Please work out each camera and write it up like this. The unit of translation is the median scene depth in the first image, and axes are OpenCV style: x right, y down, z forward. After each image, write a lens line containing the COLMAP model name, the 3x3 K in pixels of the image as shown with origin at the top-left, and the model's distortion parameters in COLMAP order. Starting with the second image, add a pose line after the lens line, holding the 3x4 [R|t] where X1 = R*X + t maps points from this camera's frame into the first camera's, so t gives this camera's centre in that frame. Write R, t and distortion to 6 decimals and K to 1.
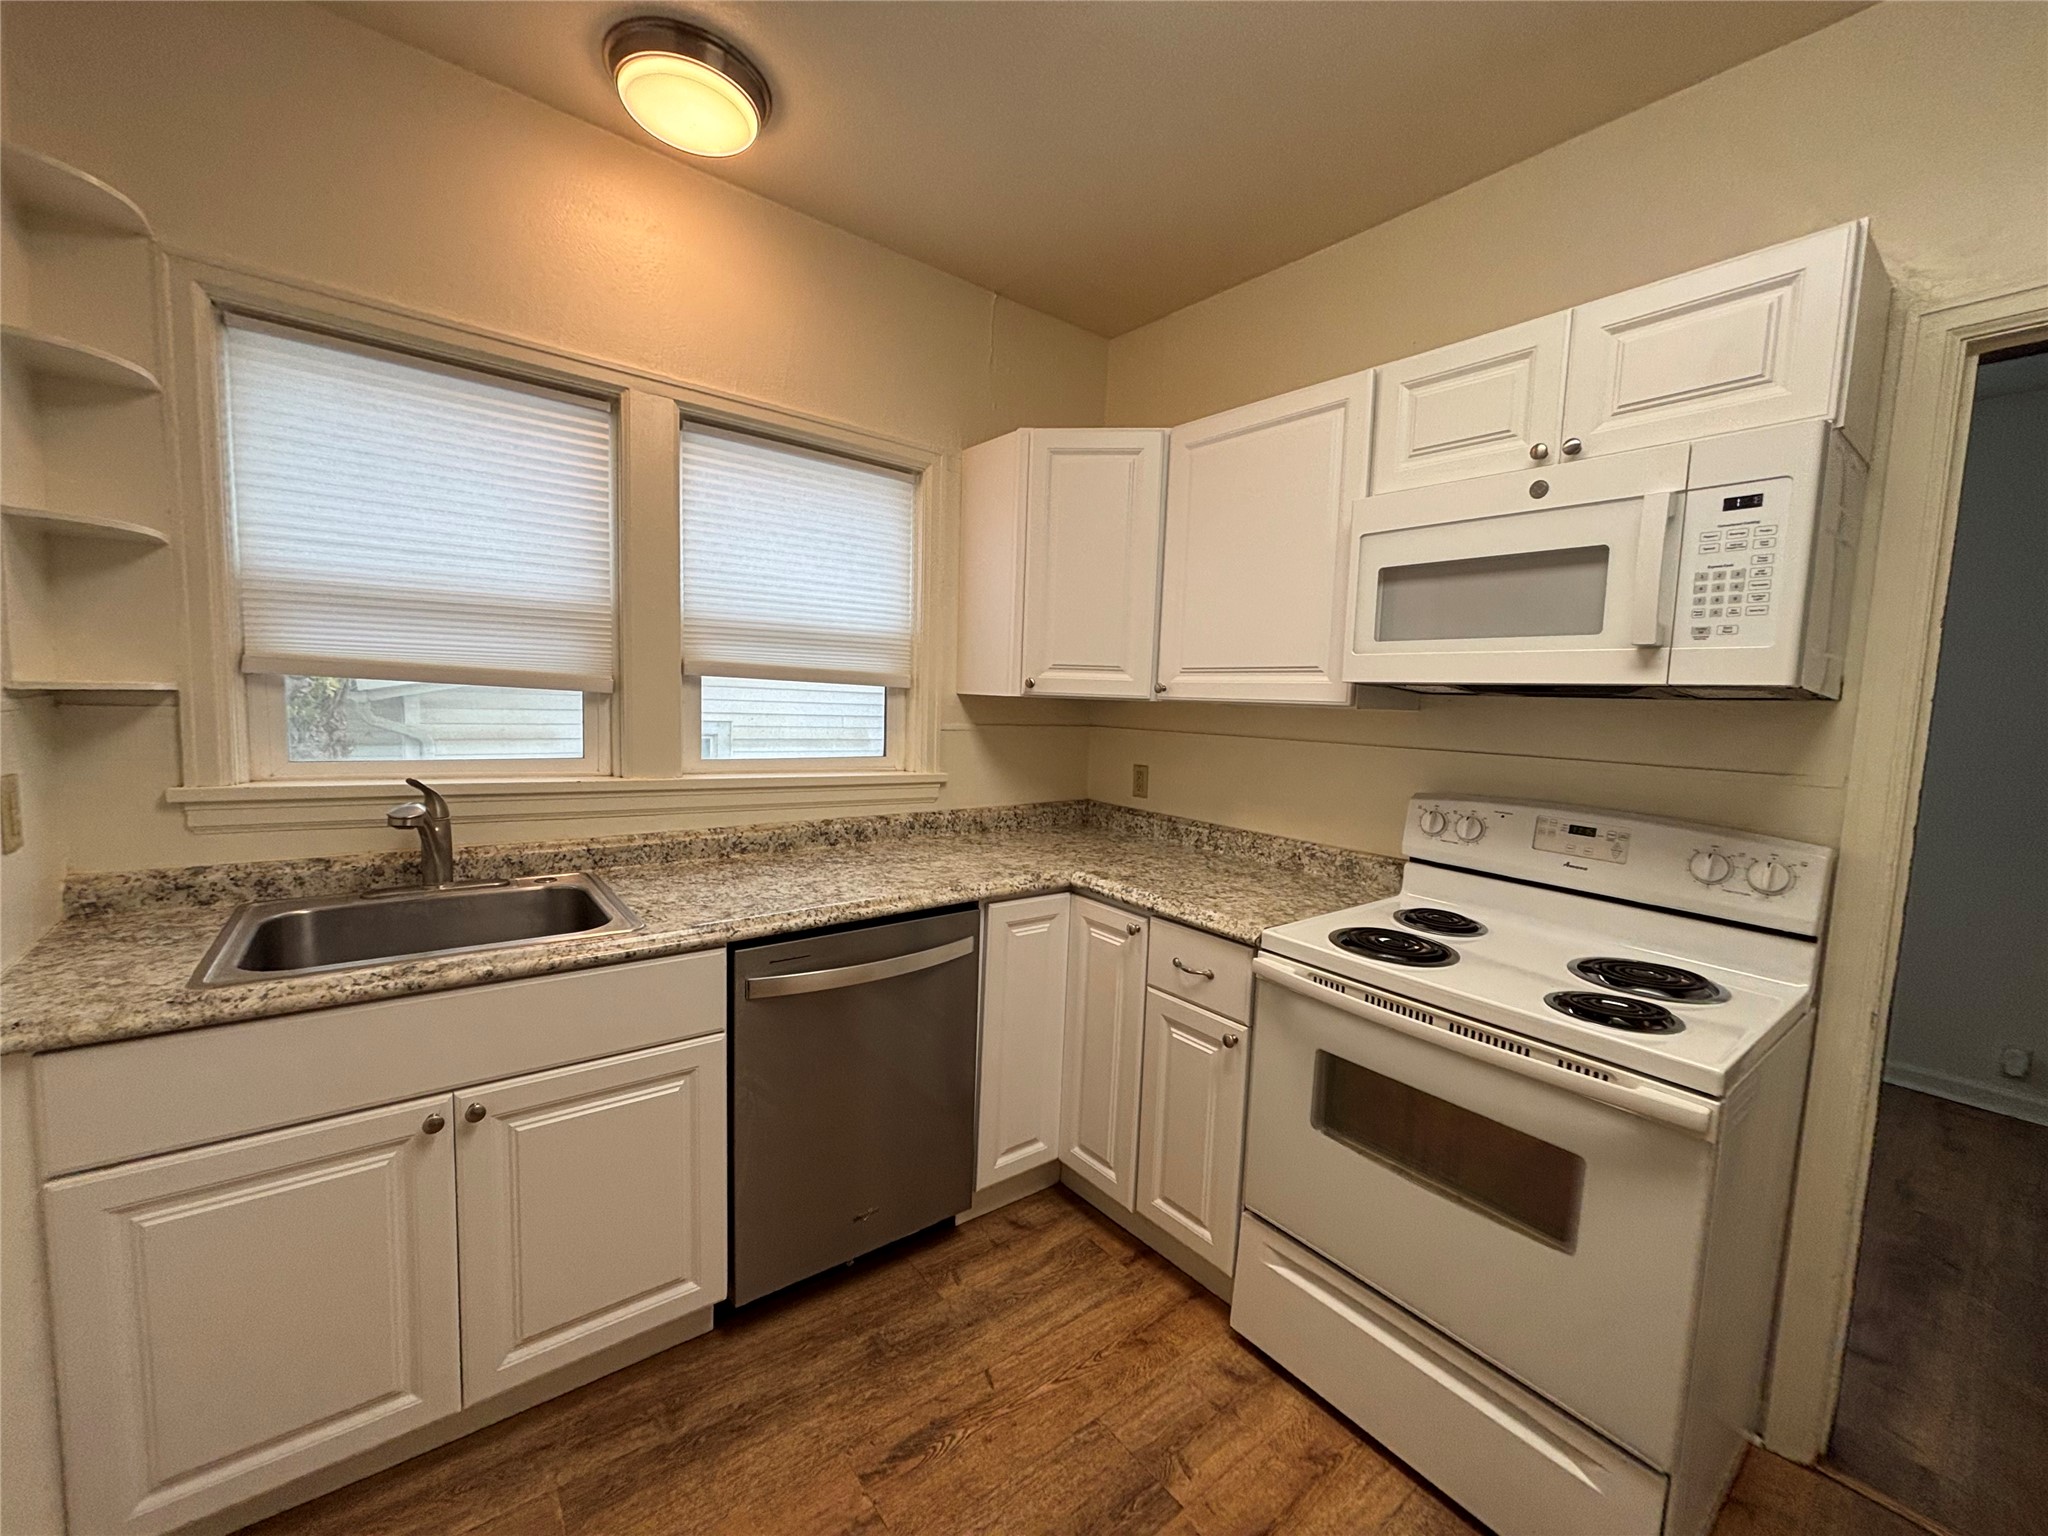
lens RADIAL K [[822.3, 0, 1026.9], [0, 822.3, 767.1], [0, 0, 1]] dist [-0.000194, 0.000668]
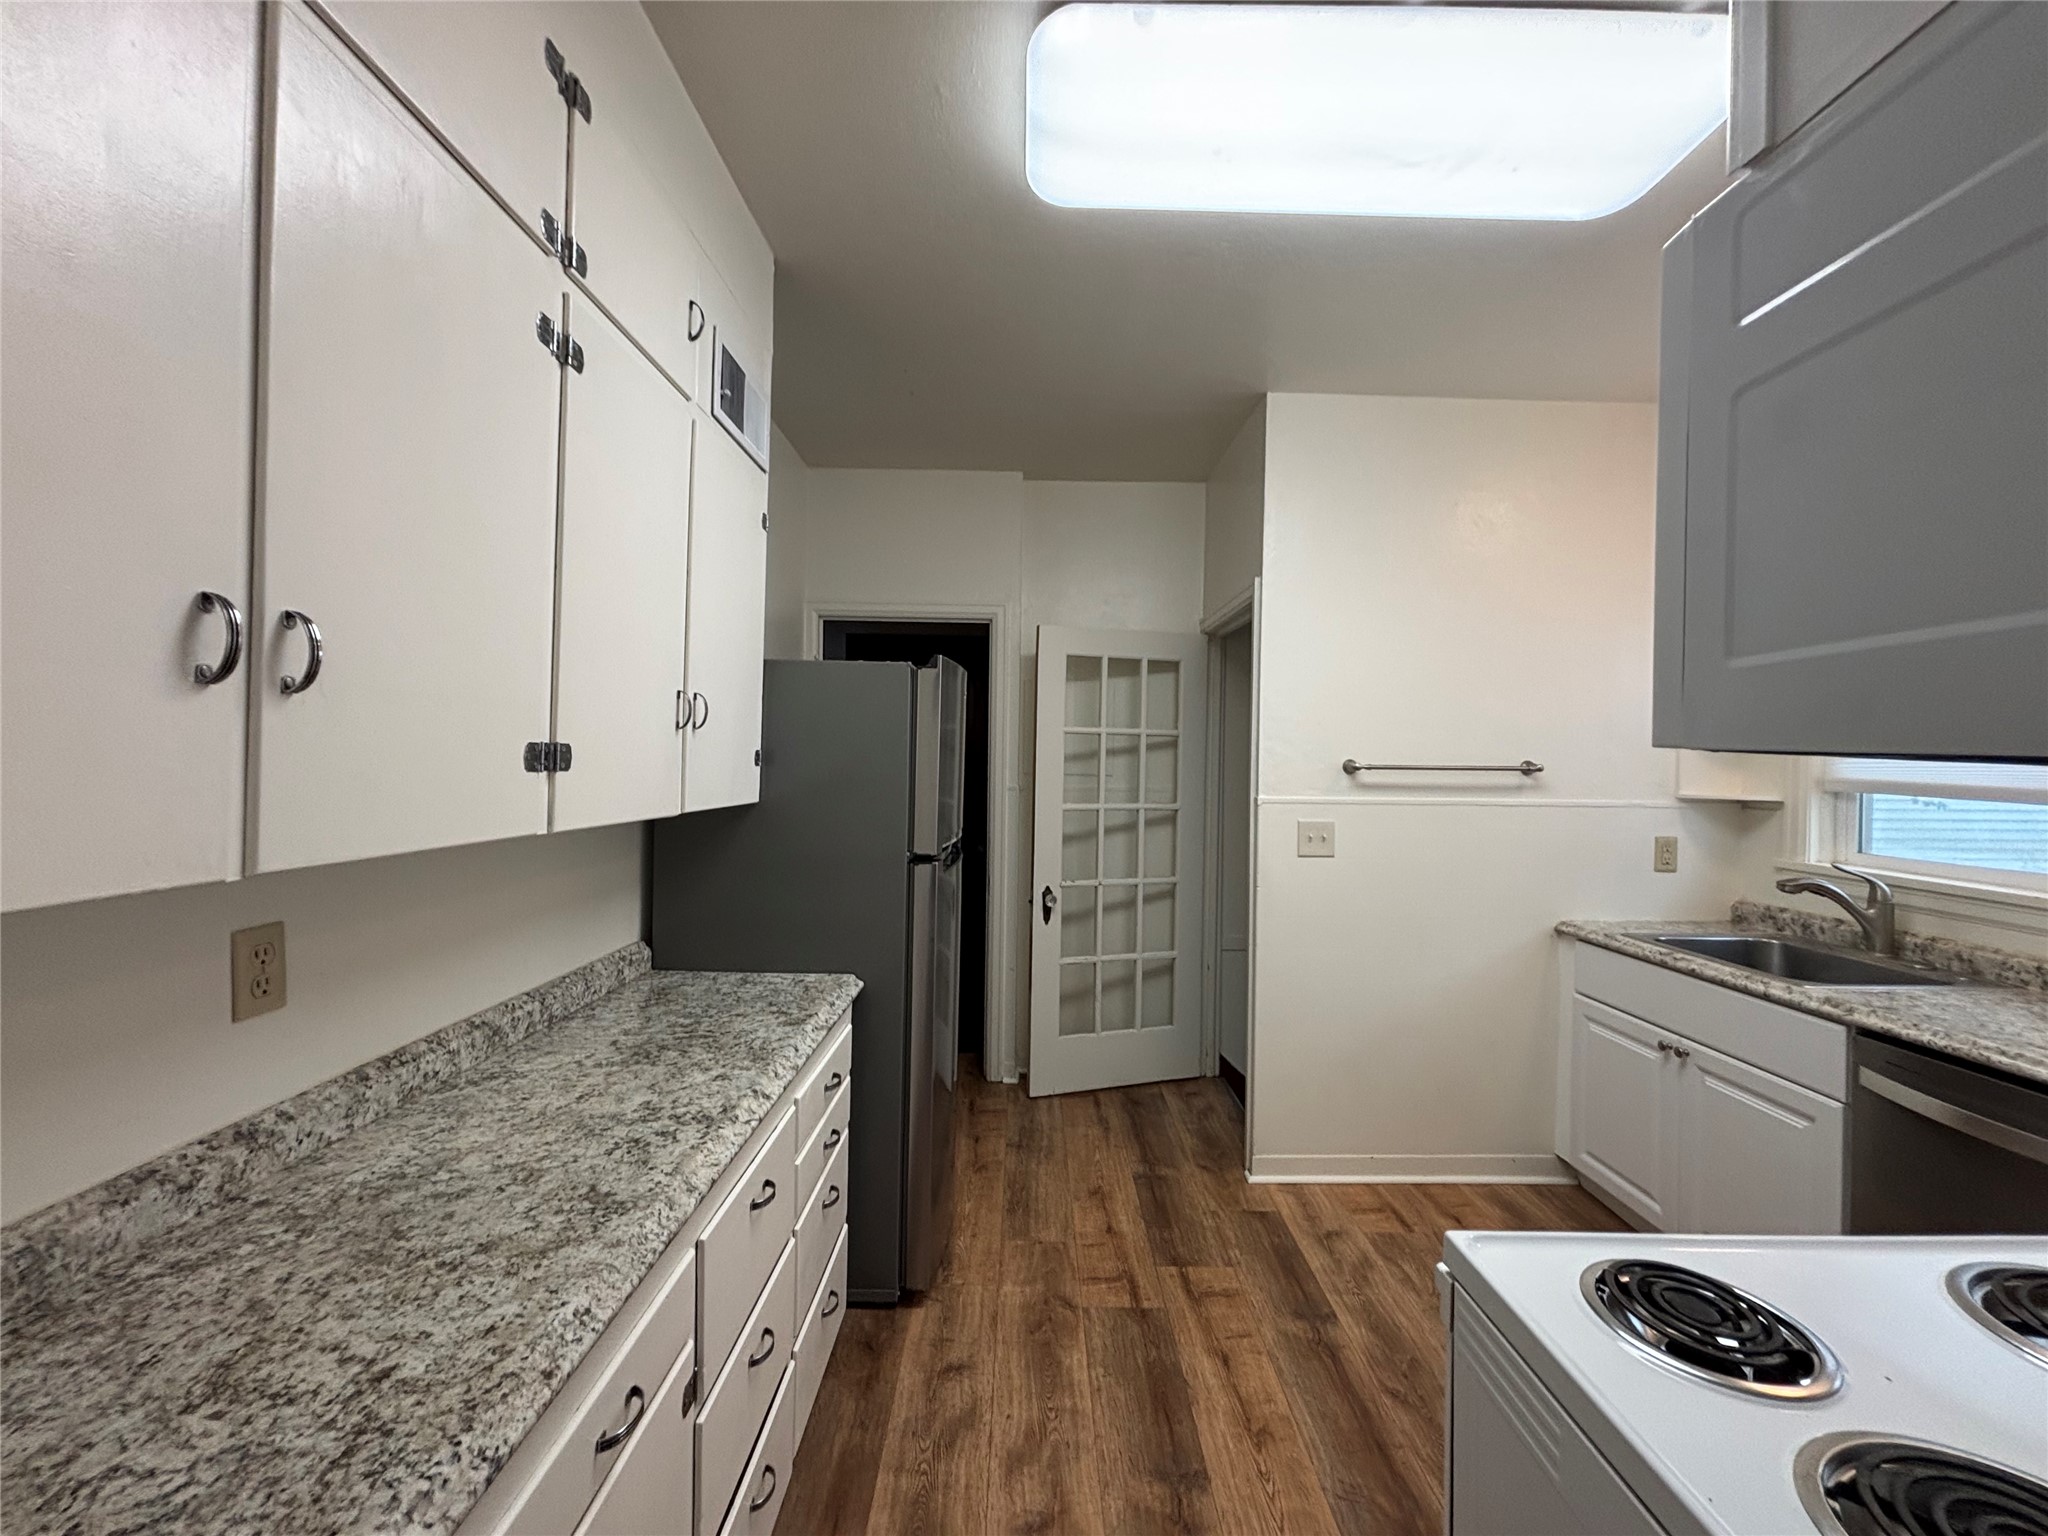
lens RADIAL K [[819.4, 0, 1027.4], [0, 819.4, 770.5], [0, 0, 1]] dist [0.018184, -0.008651]
pose [[-0.611016, -0.038919, -0.790661, 1.262998], [-0.107503, 0.993617, 0.034168, -0.047315], [0.784284, 0.105876, -0.611301, 0.806971]]
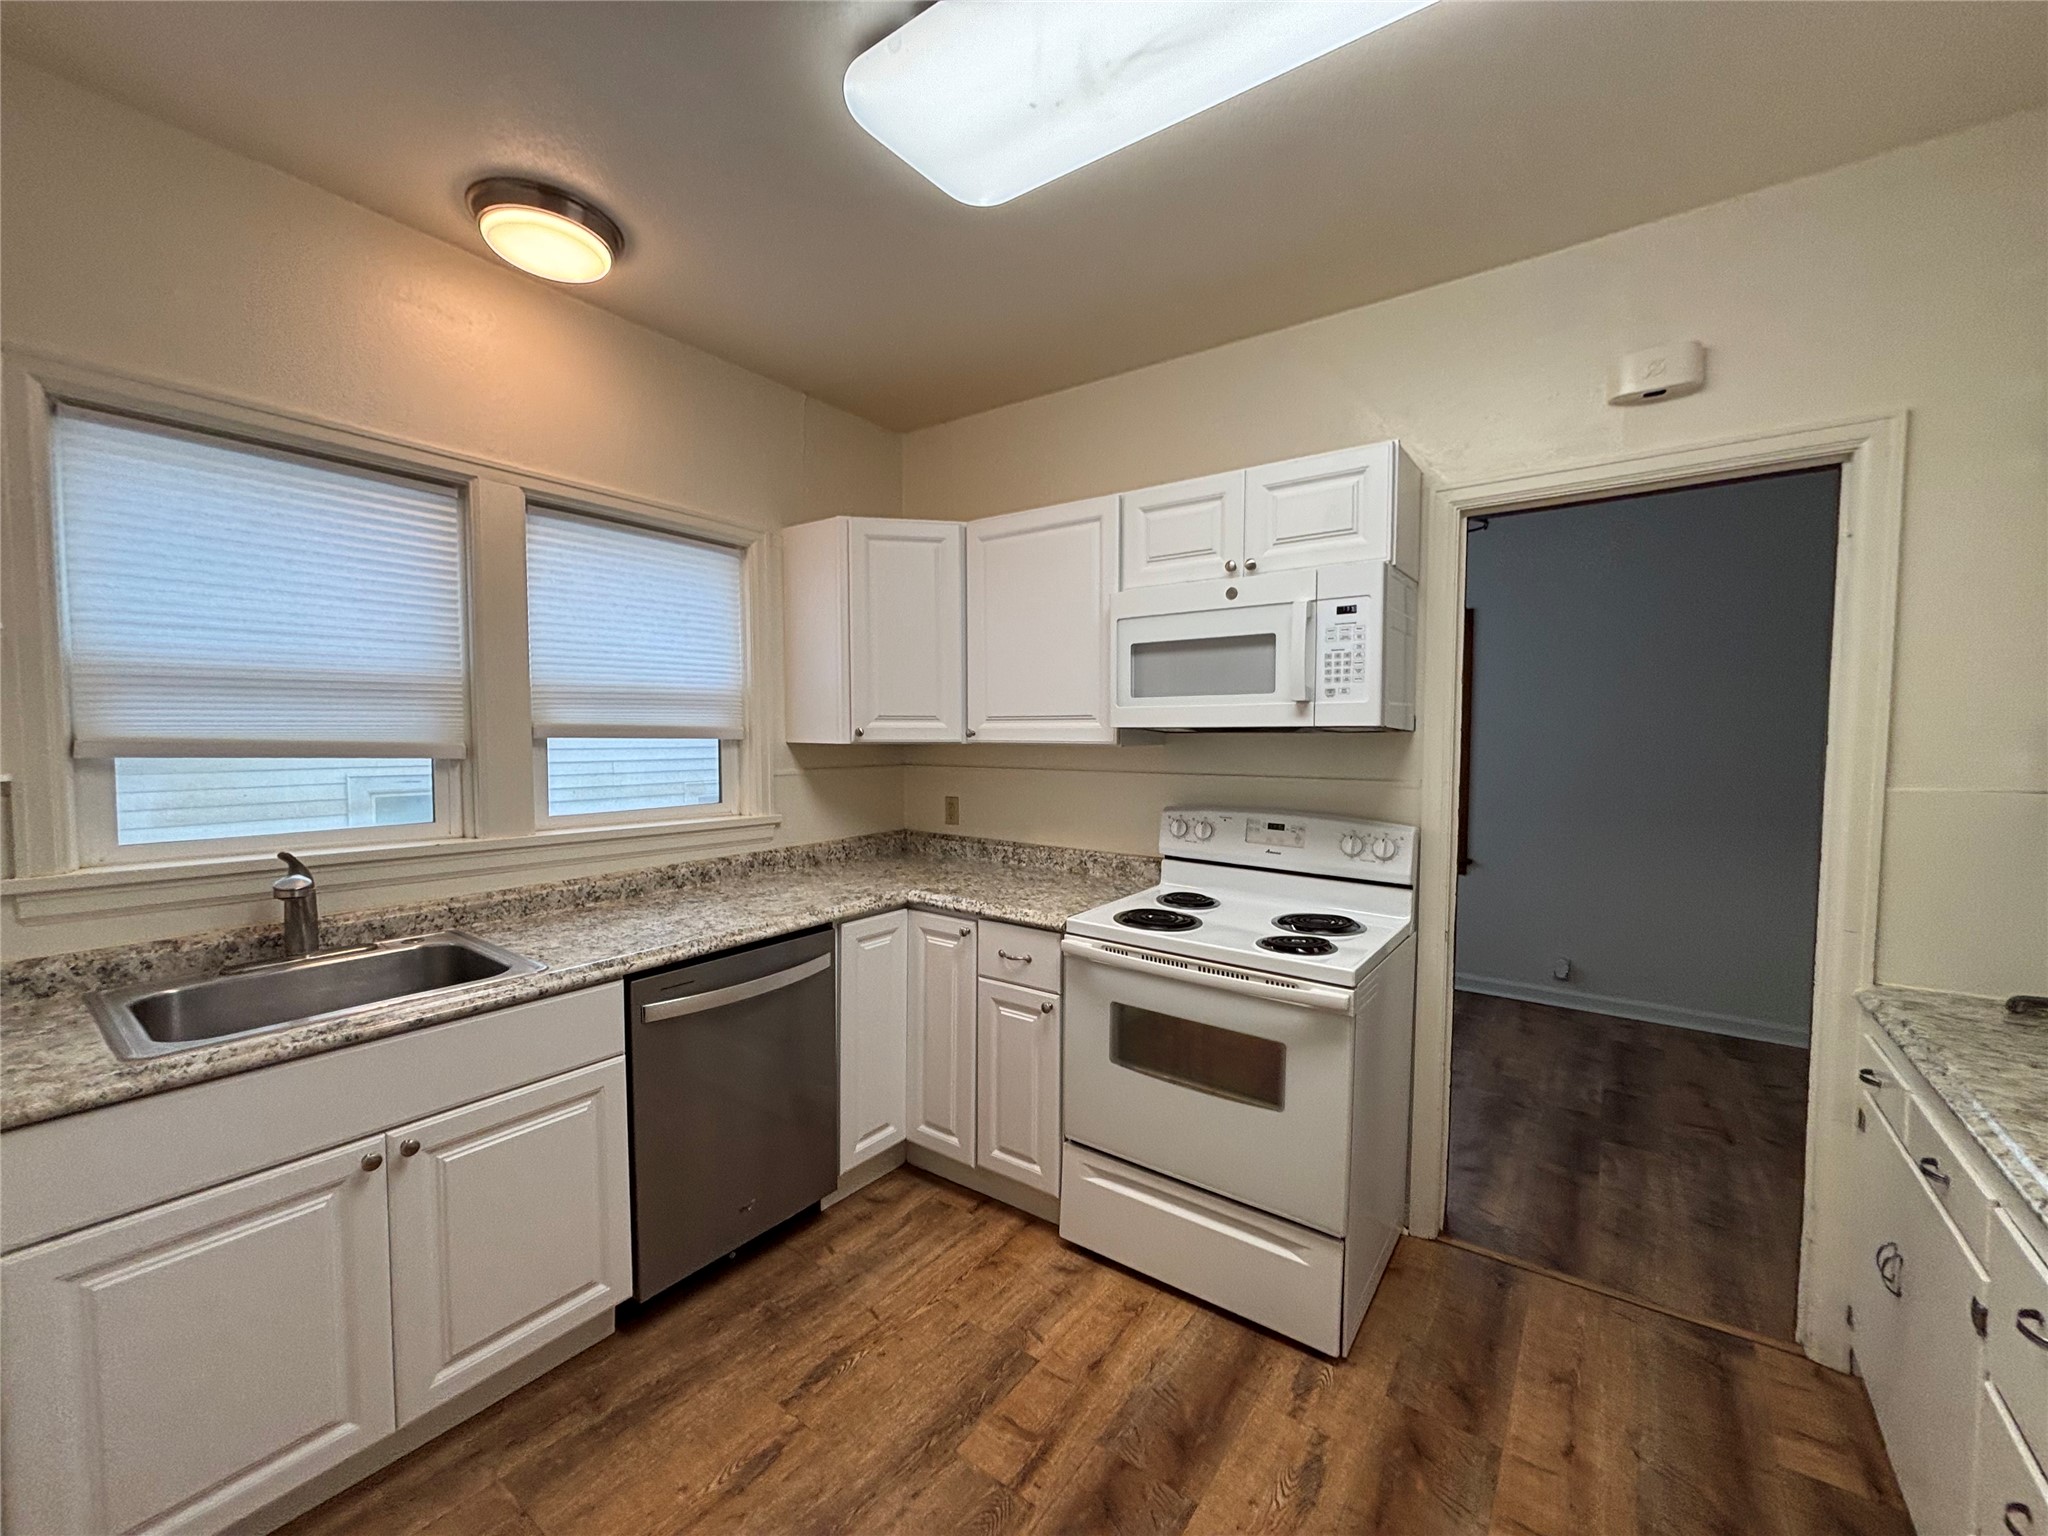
lens RADIAL K [[822.3, 0, 1026.9], [0, 822.3, 767.1], [0, 0, 1]] dist [-0.000194, 0.000668]
pose [[0.961089, -0.047807, 0.272070, -0.128430], [0.057293, 0.997992, -0.027022, -0.012468], [-0.270231, 0.041559, 0.961898, -0.272219]]
